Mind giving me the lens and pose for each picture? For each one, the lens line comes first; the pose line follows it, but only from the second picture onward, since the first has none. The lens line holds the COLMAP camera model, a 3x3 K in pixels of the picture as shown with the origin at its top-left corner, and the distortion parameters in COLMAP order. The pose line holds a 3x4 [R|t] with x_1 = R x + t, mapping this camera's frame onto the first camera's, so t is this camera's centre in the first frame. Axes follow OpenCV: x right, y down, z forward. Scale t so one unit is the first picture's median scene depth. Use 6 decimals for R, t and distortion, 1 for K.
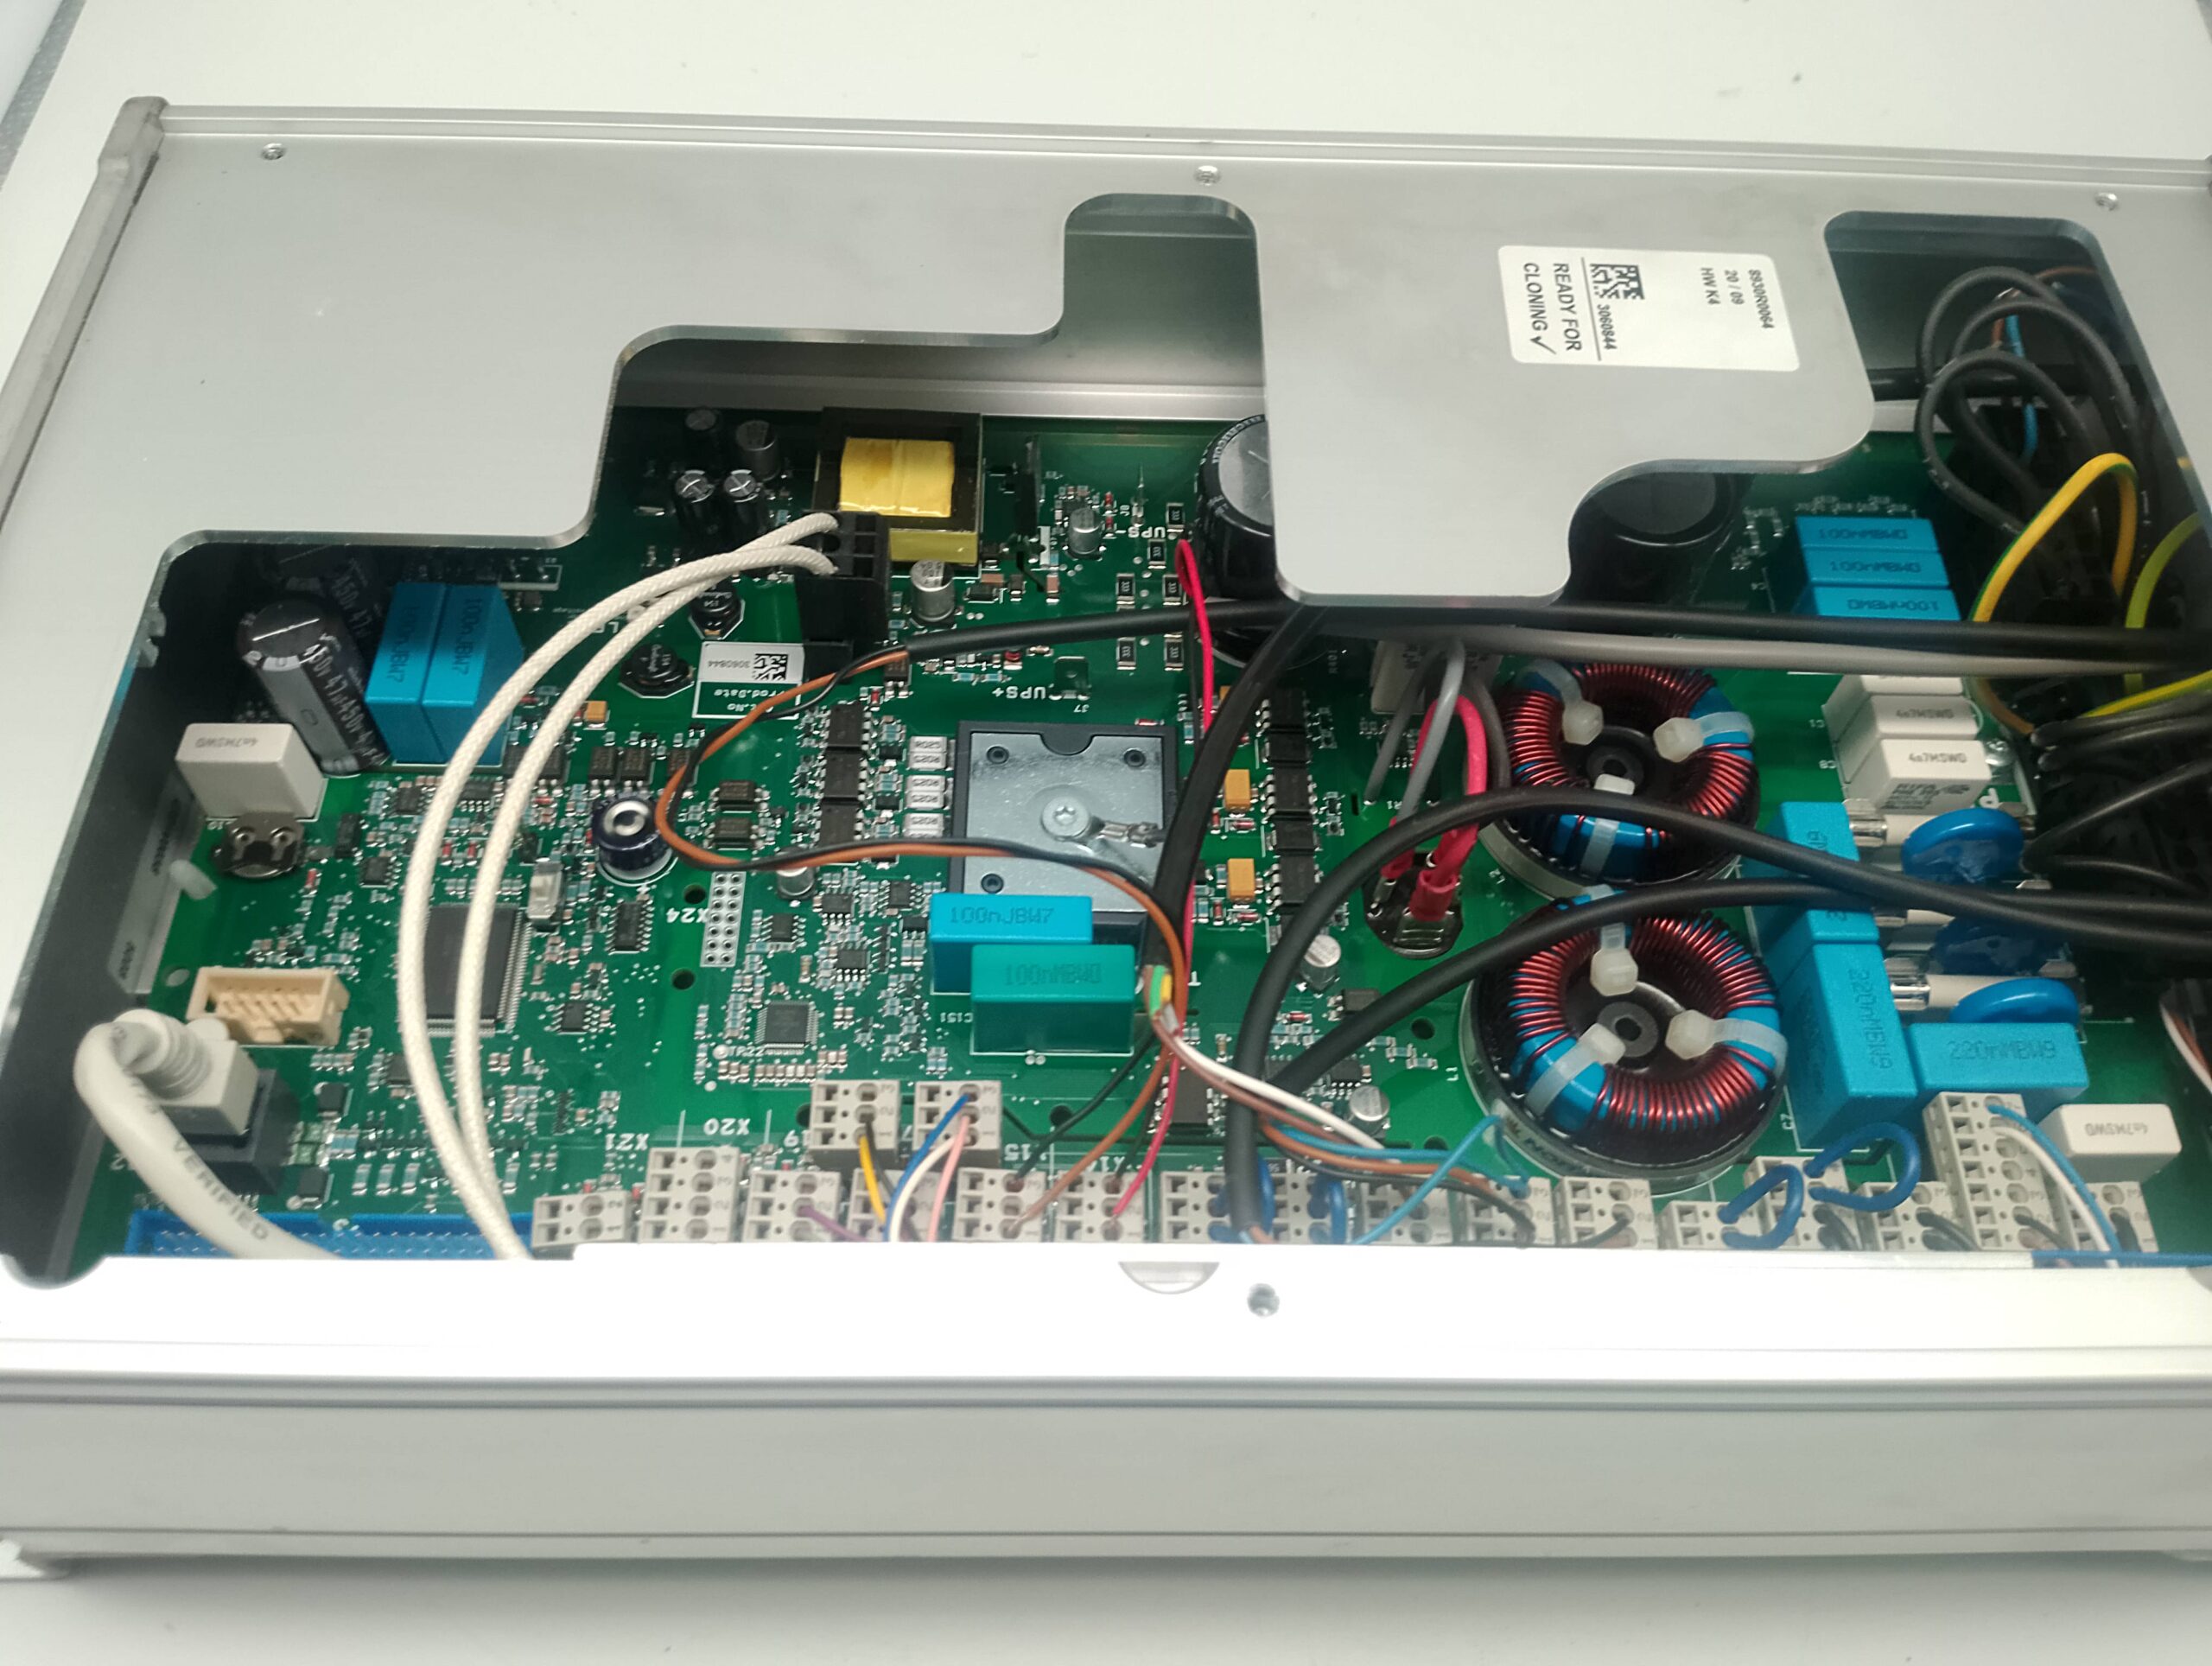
lens RADIAL K [[1866.0, 0, 1142.3], [0, 1866.0, 831.6], [0, 0, 1]] dist [0.054989, -0.128705]
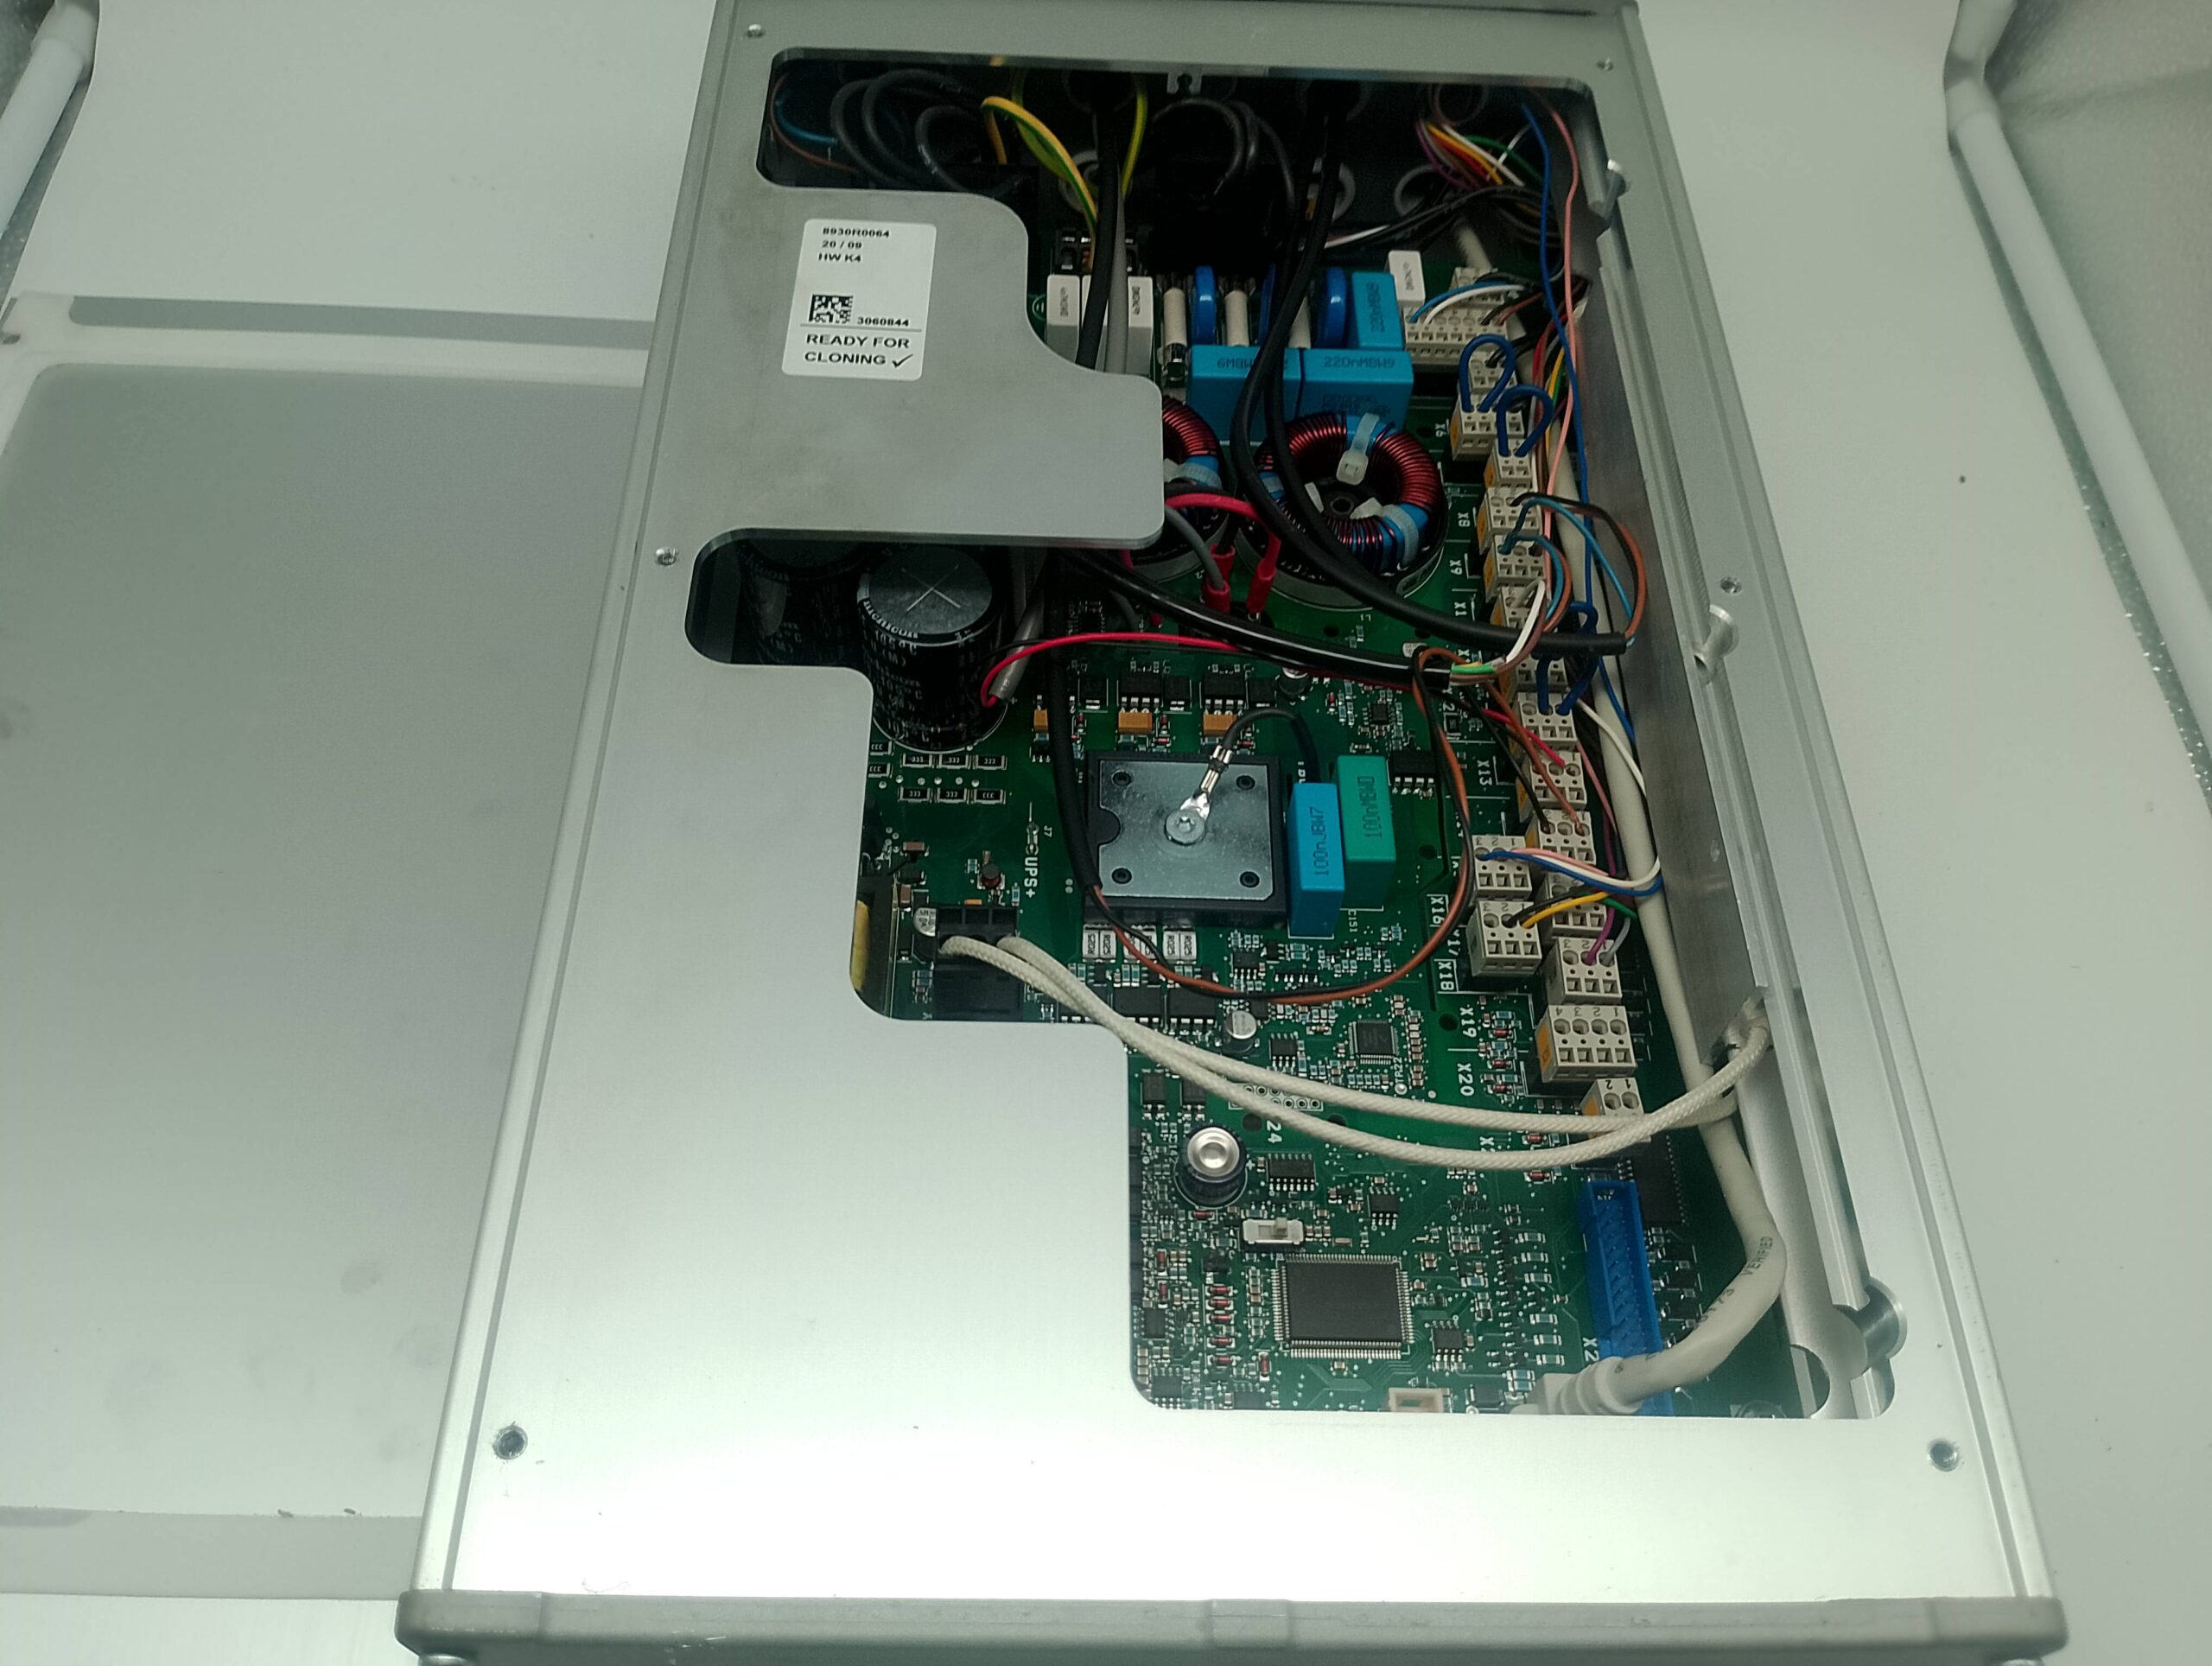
lens RADIAL K [[1866.0, 0, 1097.8], [0, 1866.0, 809.8], [0, 0, 1]] dist [0.054989, -0.128705]
pose [[0.015463, -0.854918, 0.518532, -0.679383], [0.825171, 0.303782, 0.476245, -0.652592], [-0.564671, 0.420513, 0.710151, 0.174620]]
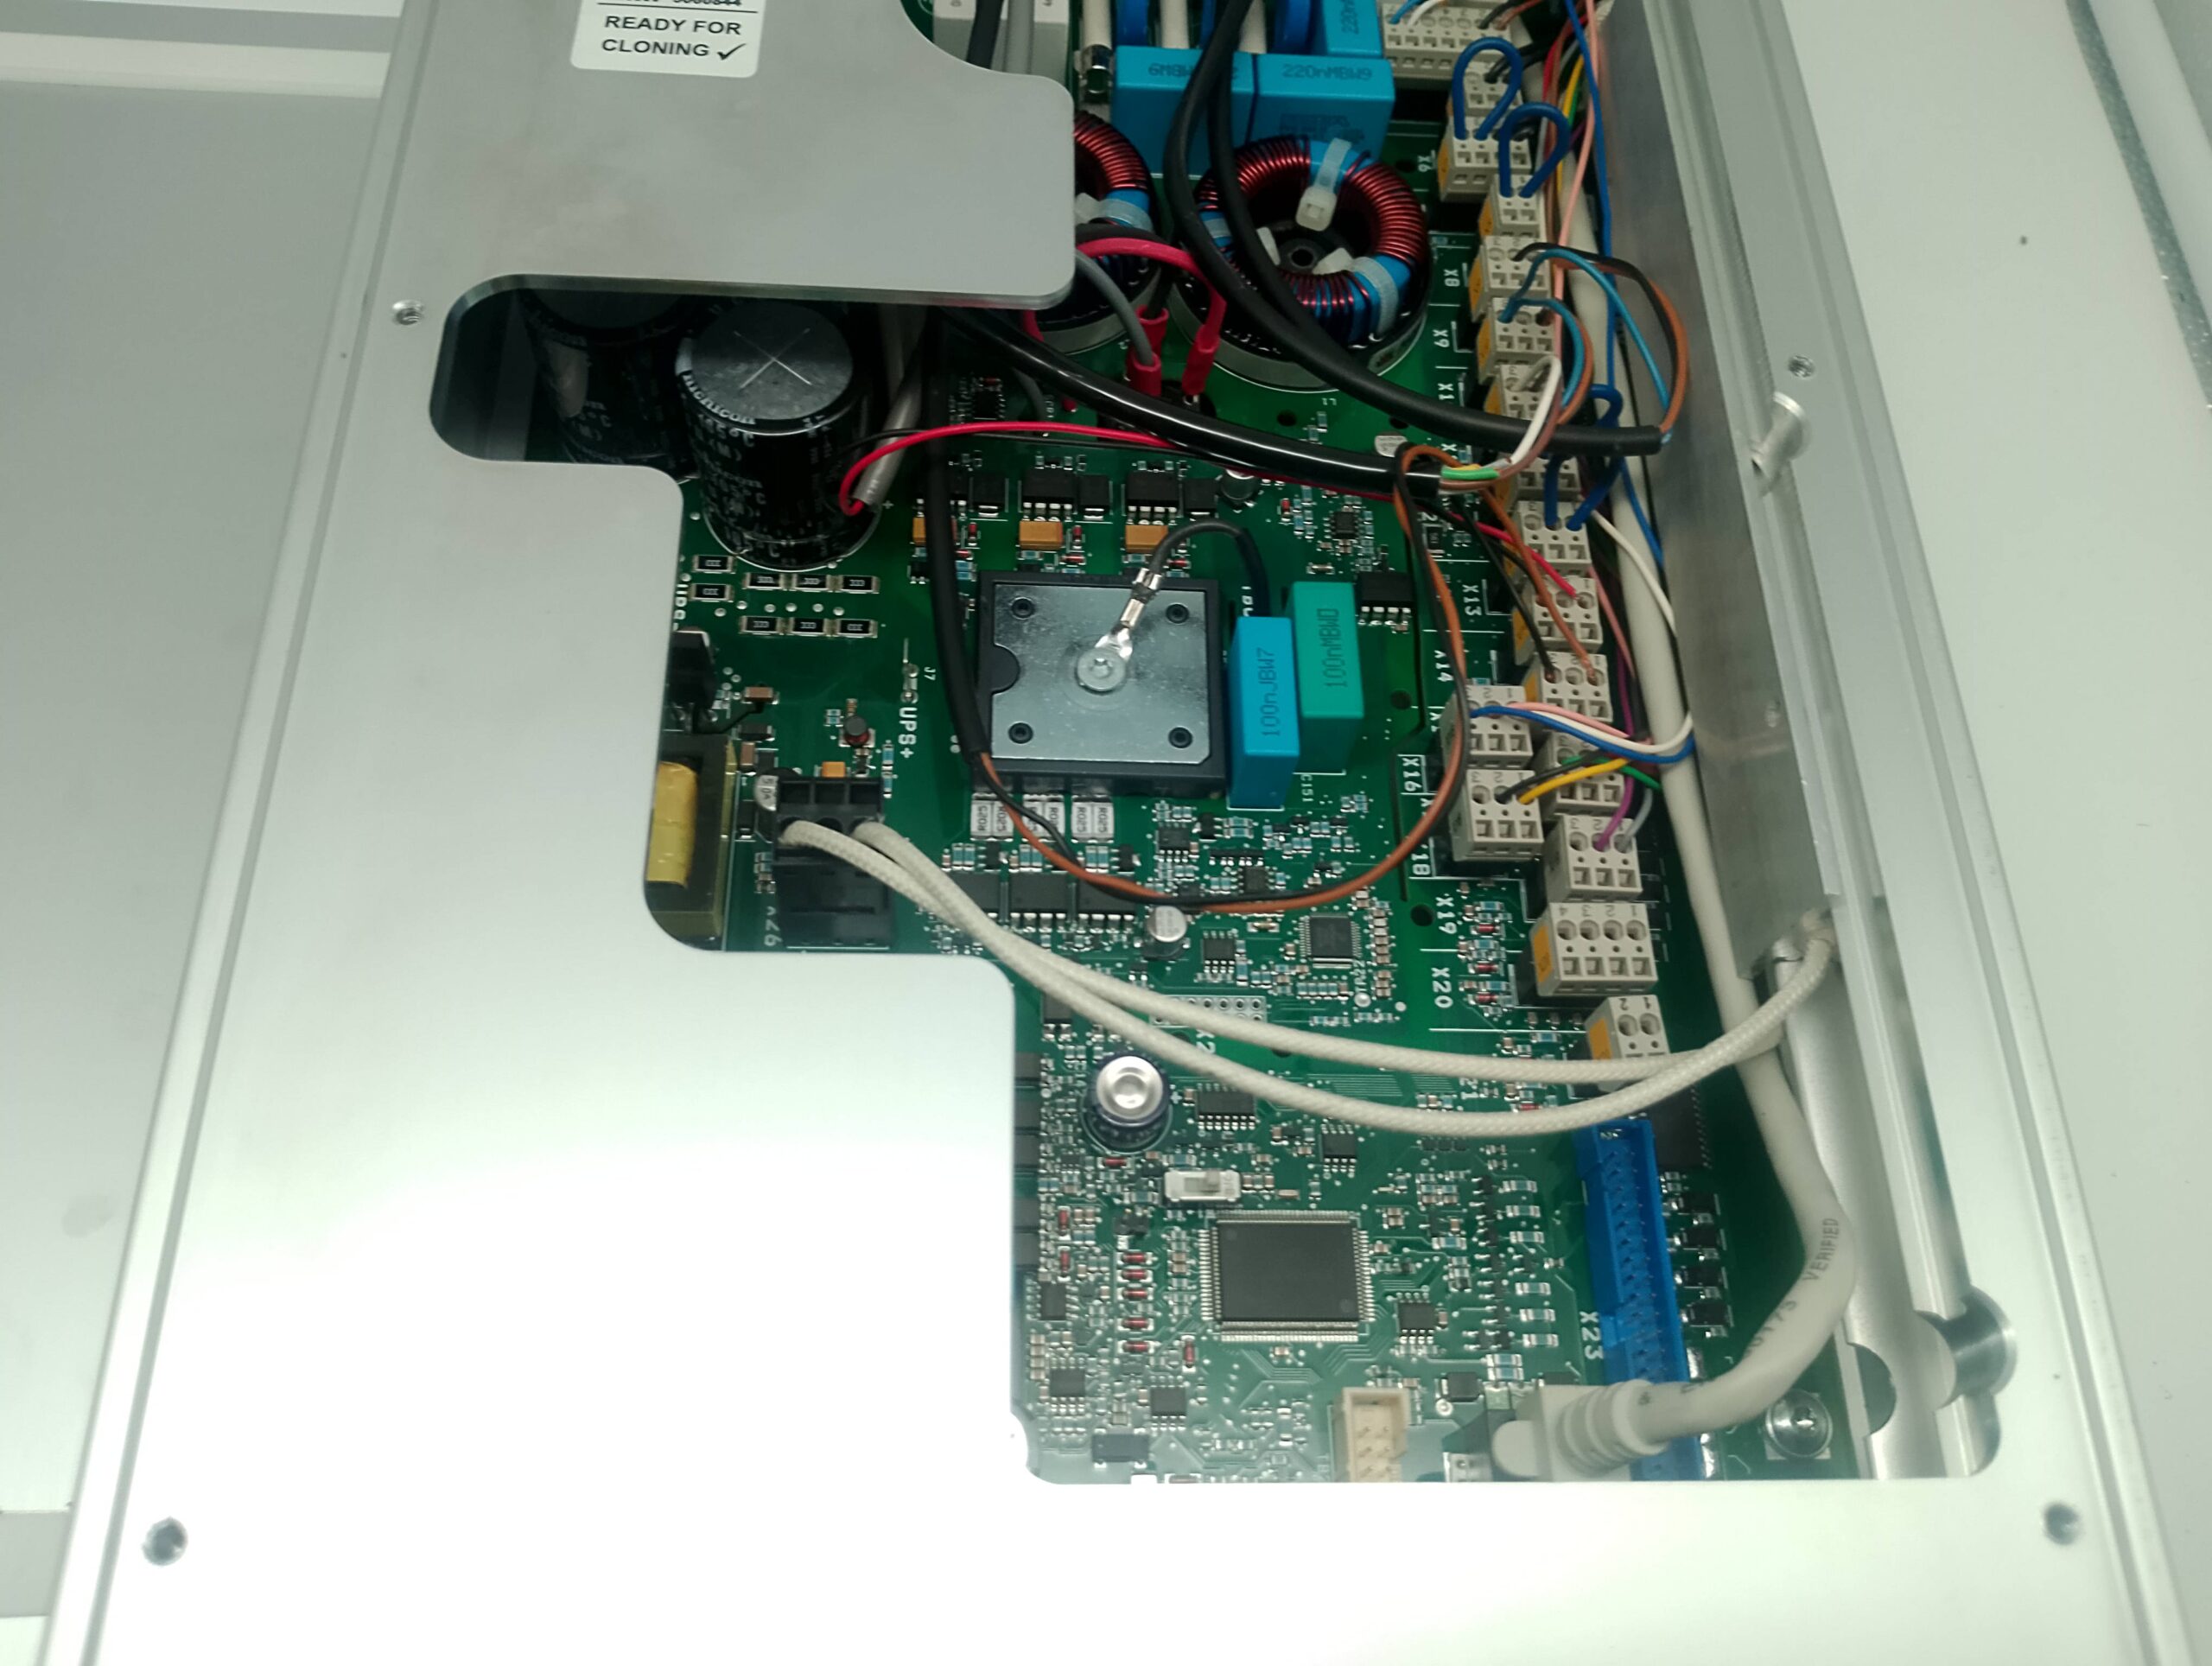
lens RADIAL K [[1866.0, 0, 1103.5], [0, 1866.0, 828.3], [0, 0, 1]] dist [0.054989, -0.128705]
pose [[0.002894, -0.914468, 0.404648, -0.522712], [0.806720, 0.241255, 0.539444, -0.523299], [-0.590927, 0.324877, 0.738417, 0.322482]]
